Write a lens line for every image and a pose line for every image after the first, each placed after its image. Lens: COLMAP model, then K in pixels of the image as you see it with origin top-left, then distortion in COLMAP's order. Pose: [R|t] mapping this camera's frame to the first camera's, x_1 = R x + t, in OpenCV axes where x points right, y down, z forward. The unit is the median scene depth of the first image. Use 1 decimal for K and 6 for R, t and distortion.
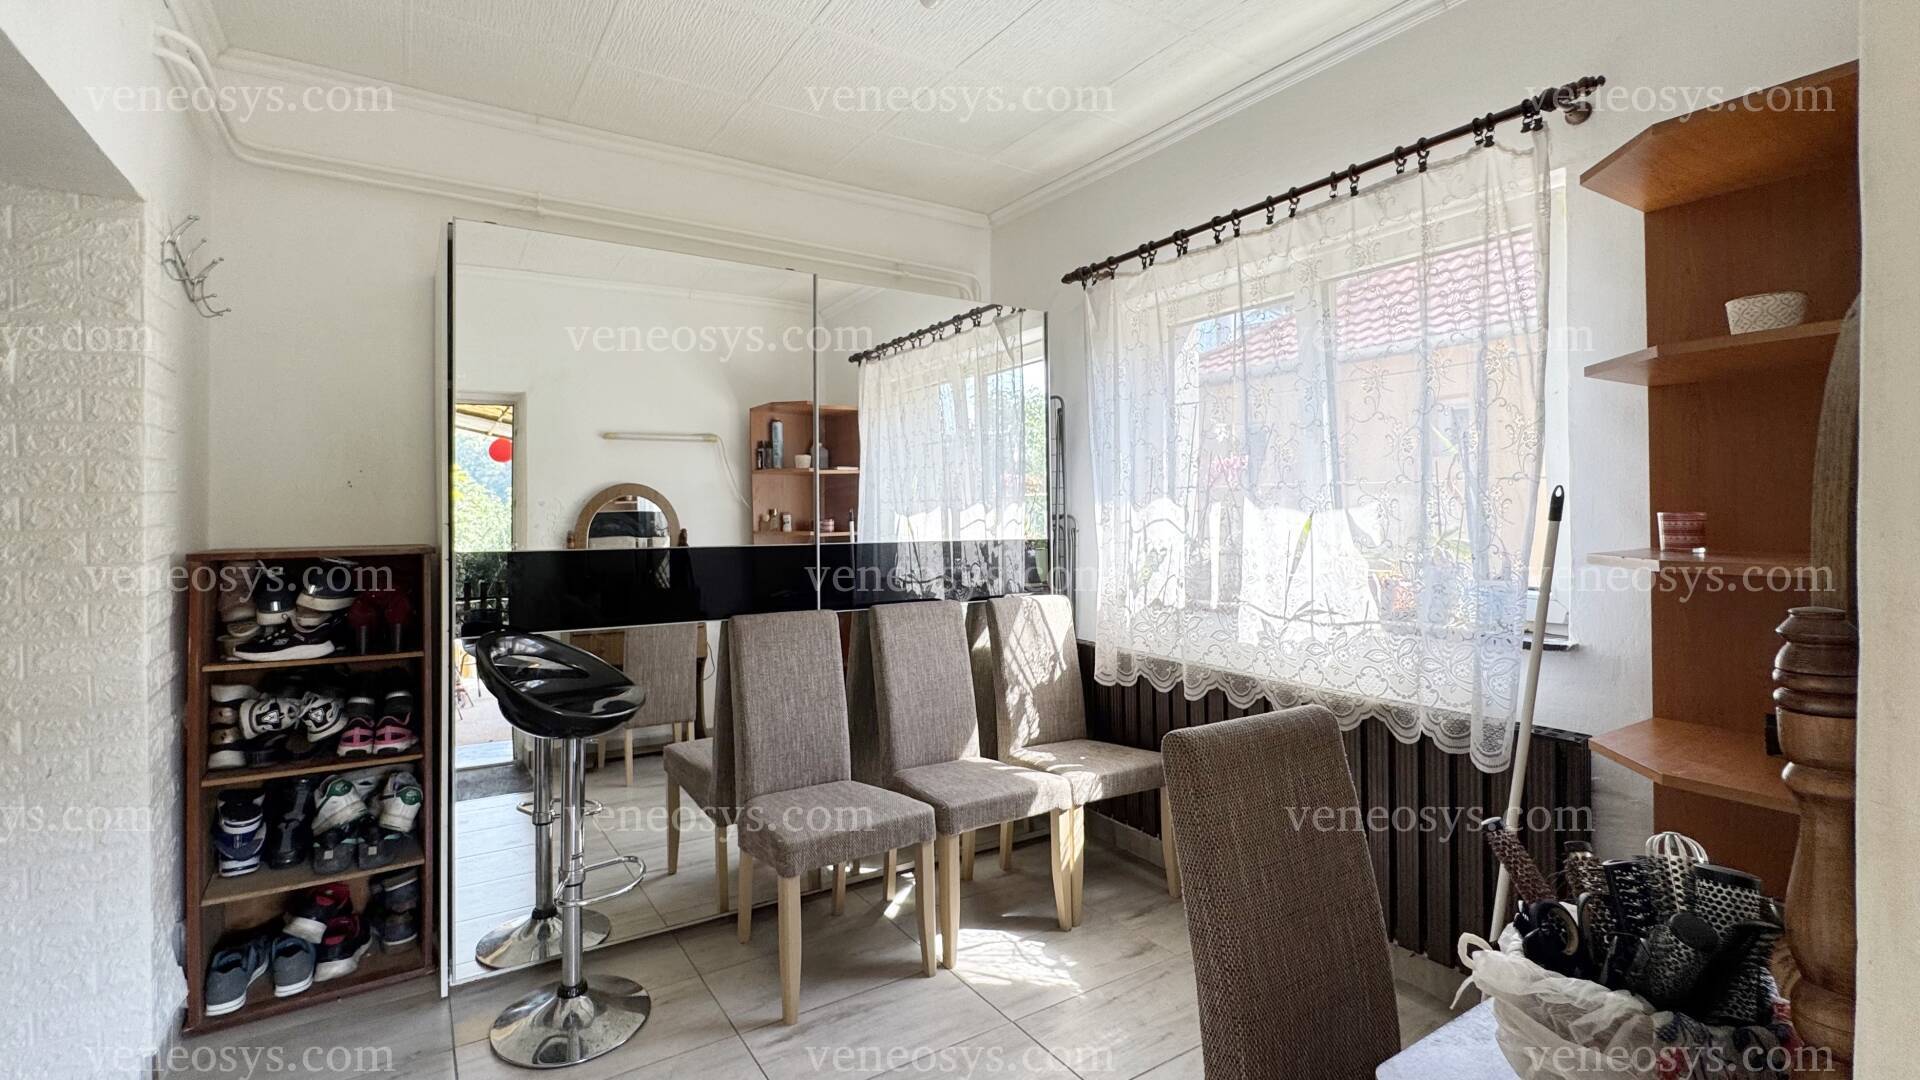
lens RADIAL K [[840.2, 0, 945.7], [0, 840.2, 503.9], [0, 0, 1]] dist [0.000299, 0.000006]
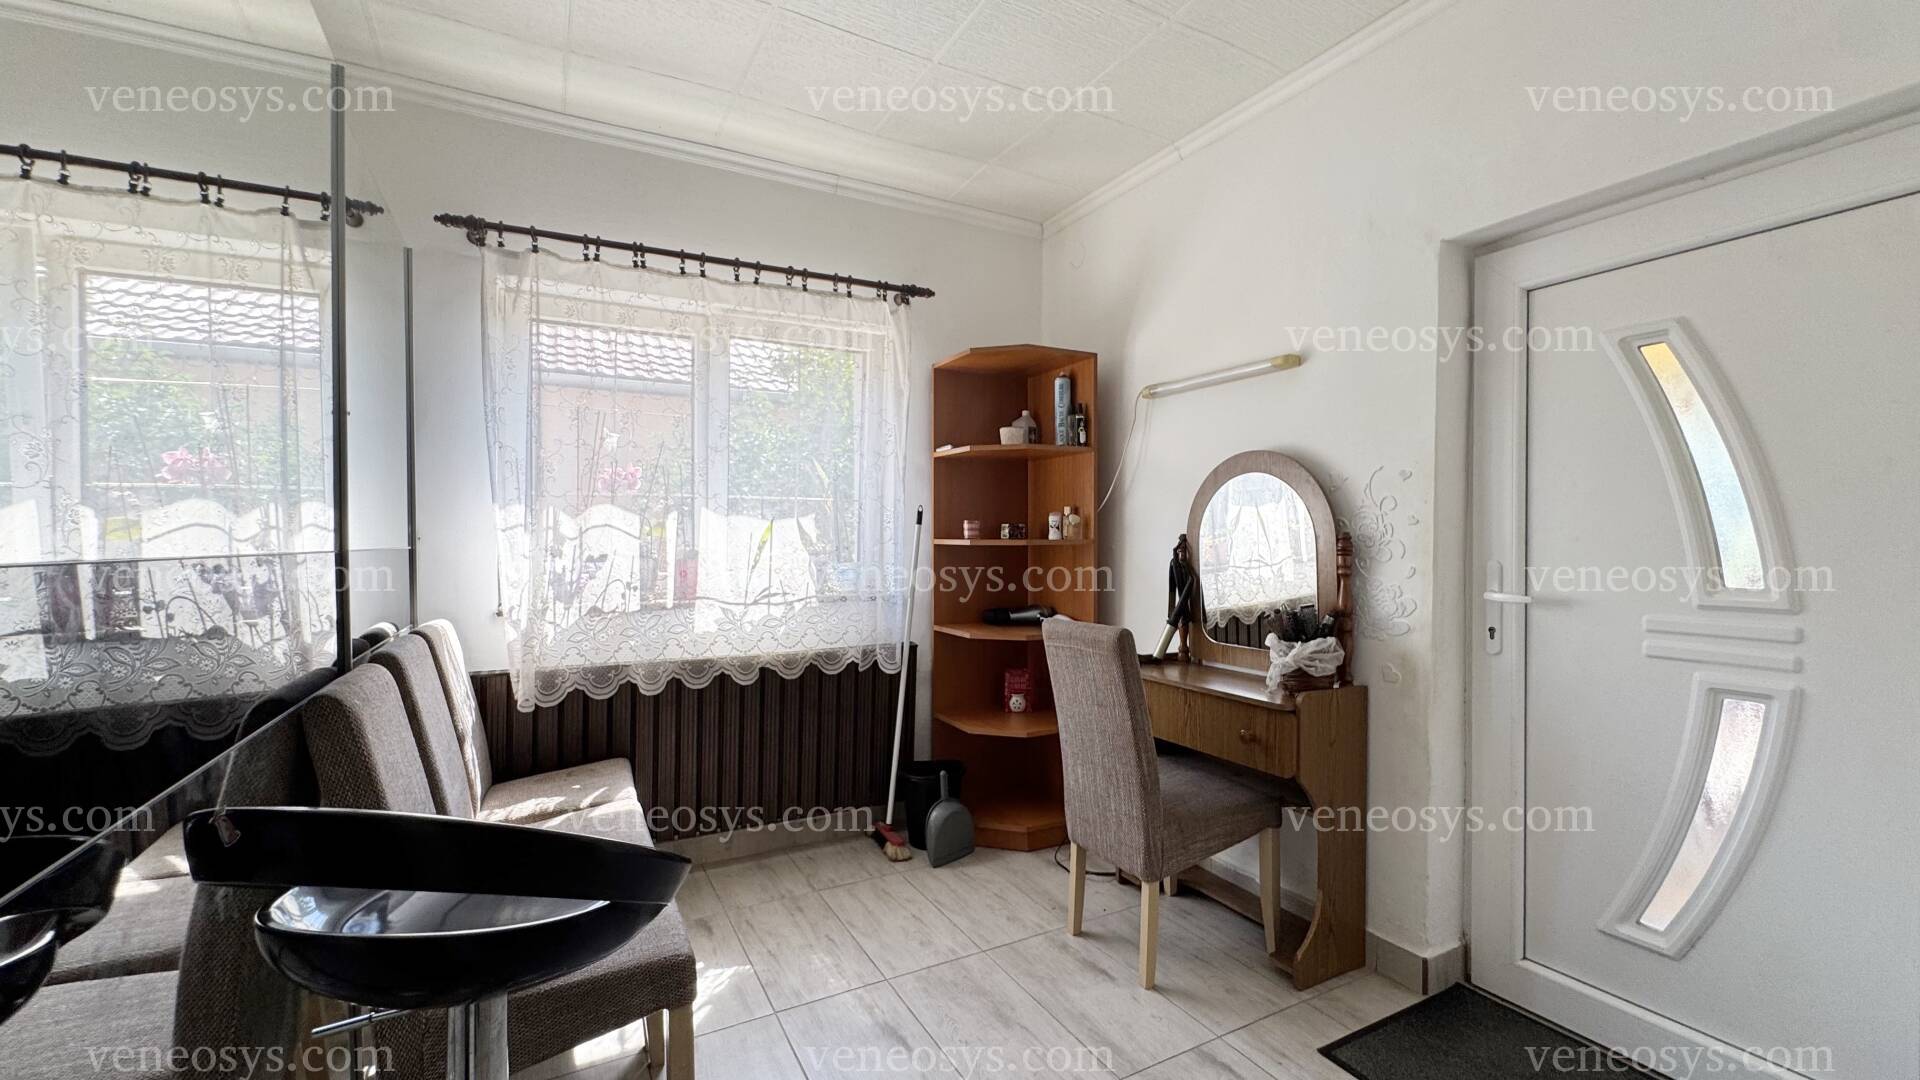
lens RADIAL K [[770.5, 0, 964.4], [0, 770.5, 542.8], [0, 0, 1]] dist [-0.003410, -0.000631]
pose [[0.062875, -0.018373, 0.997852, -0.718387], [-0.016479, 0.999675, 0.019445, 0.017398], [-0.997885, -0.017666, 0.062552, 0.604793]]
